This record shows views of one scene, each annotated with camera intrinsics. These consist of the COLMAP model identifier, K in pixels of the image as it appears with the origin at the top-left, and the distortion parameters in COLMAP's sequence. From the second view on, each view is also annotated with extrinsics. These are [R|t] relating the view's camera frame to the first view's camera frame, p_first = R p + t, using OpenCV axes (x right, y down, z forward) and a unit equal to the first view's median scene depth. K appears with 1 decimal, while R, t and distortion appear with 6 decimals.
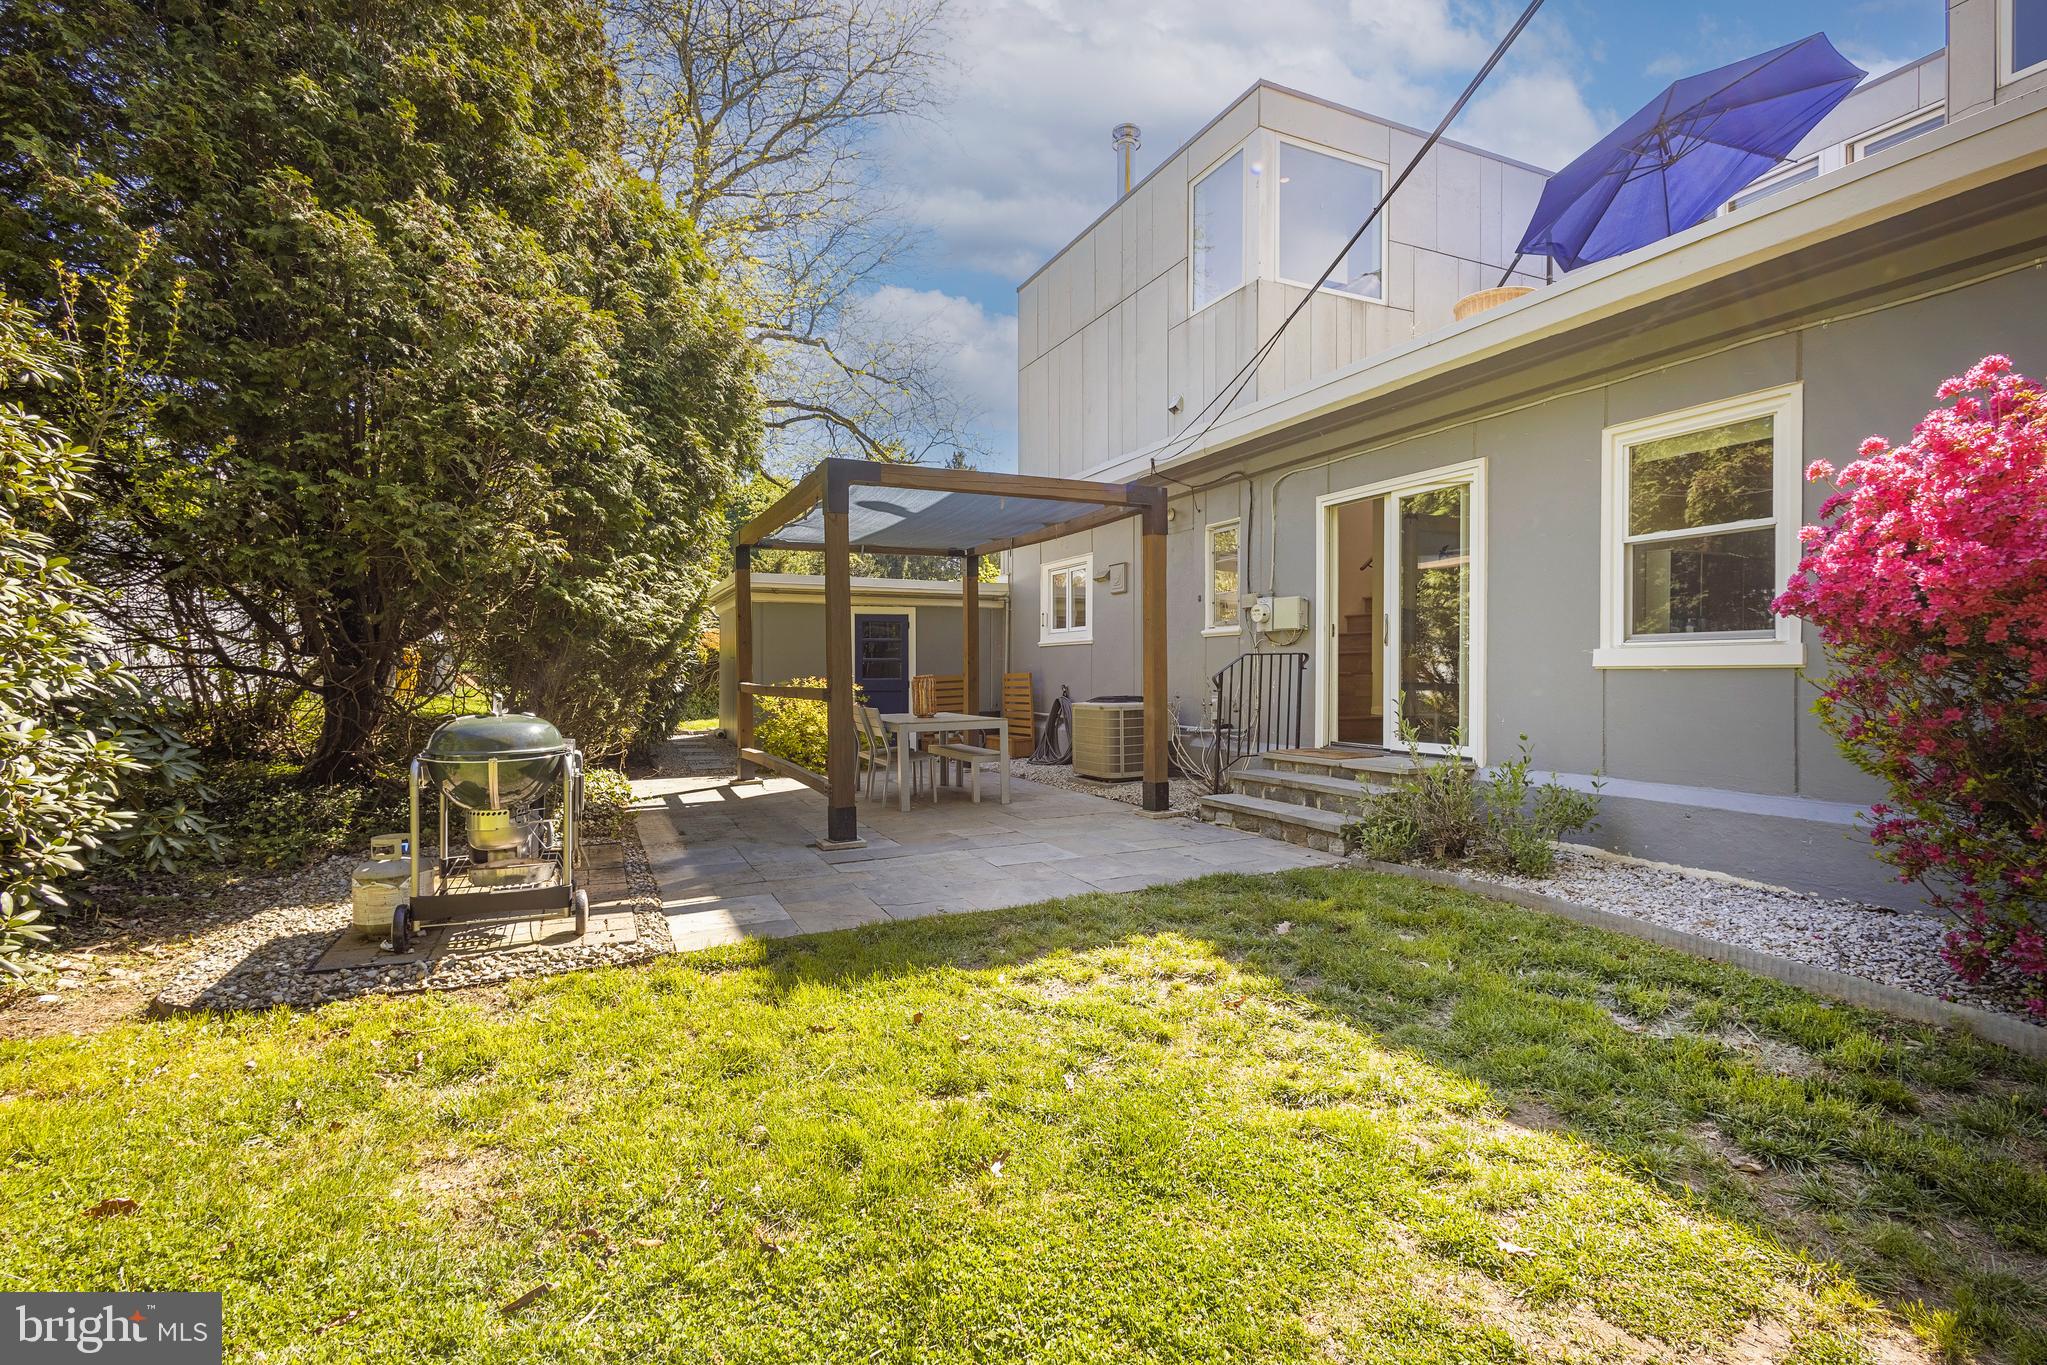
lens RADIAL K [[964.4, 0, 1014.4], [0, 964.4, 674.2], [0, 0, 1]] dist [0.006902, -0.000234]
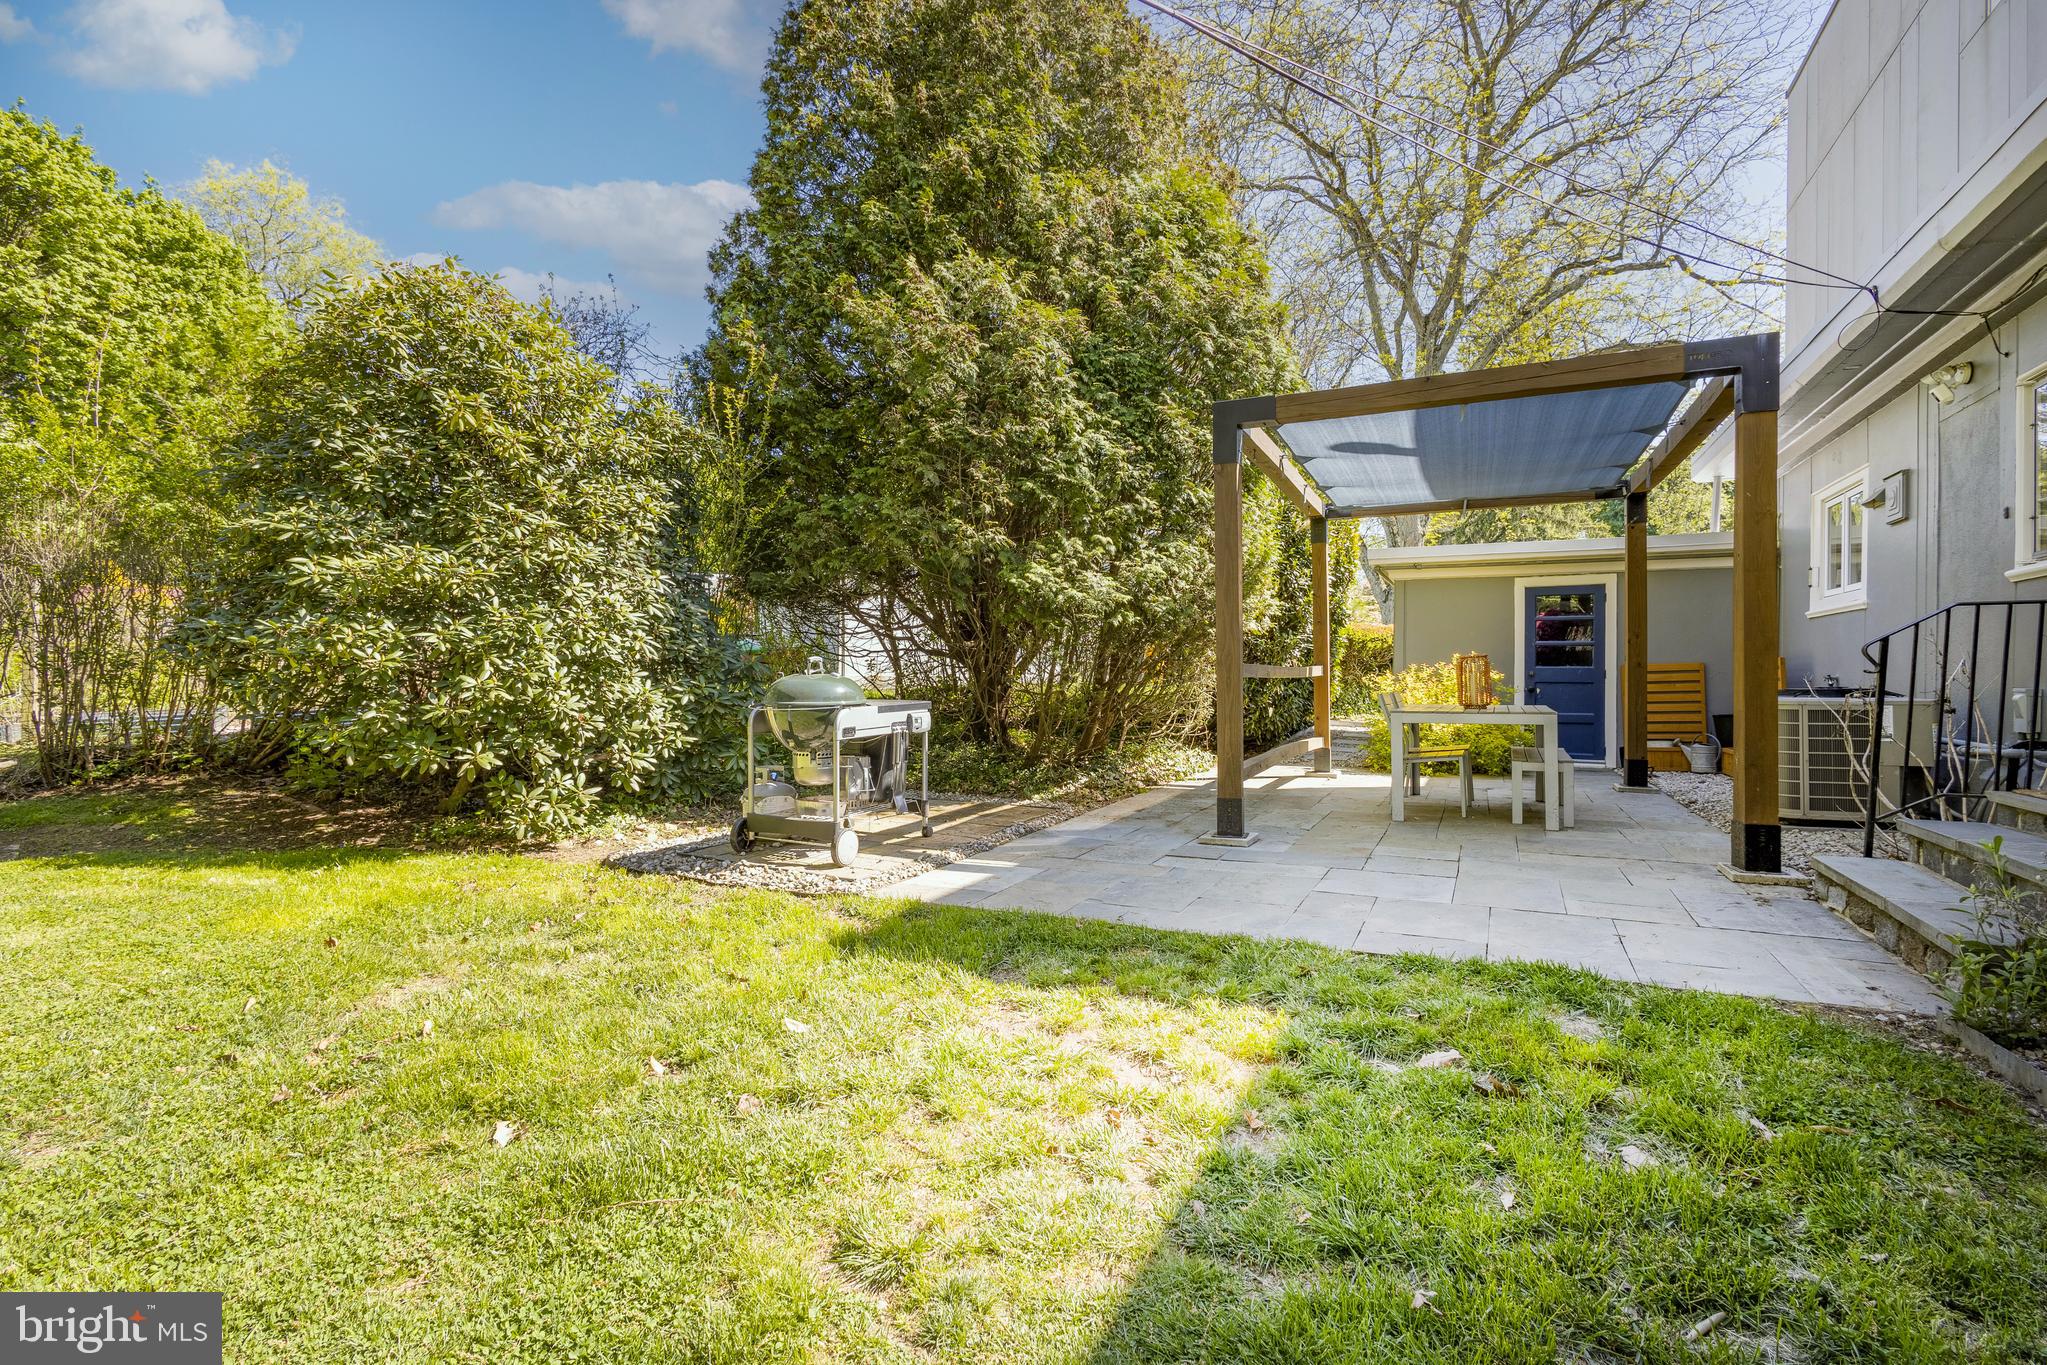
lens RADIAL K [[964.4, 0, 1020.3], [0, 964.4, 665.7], [0, 0, 1]] dist [0.006902, -0.000234]
pose [[0.630144, 0.000442, -0.776478, 0.355447], [-0.008646, 0.999942, -0.006447, 0.022827], [0.776430, 0.010776, 0.630111, 0.278090]]
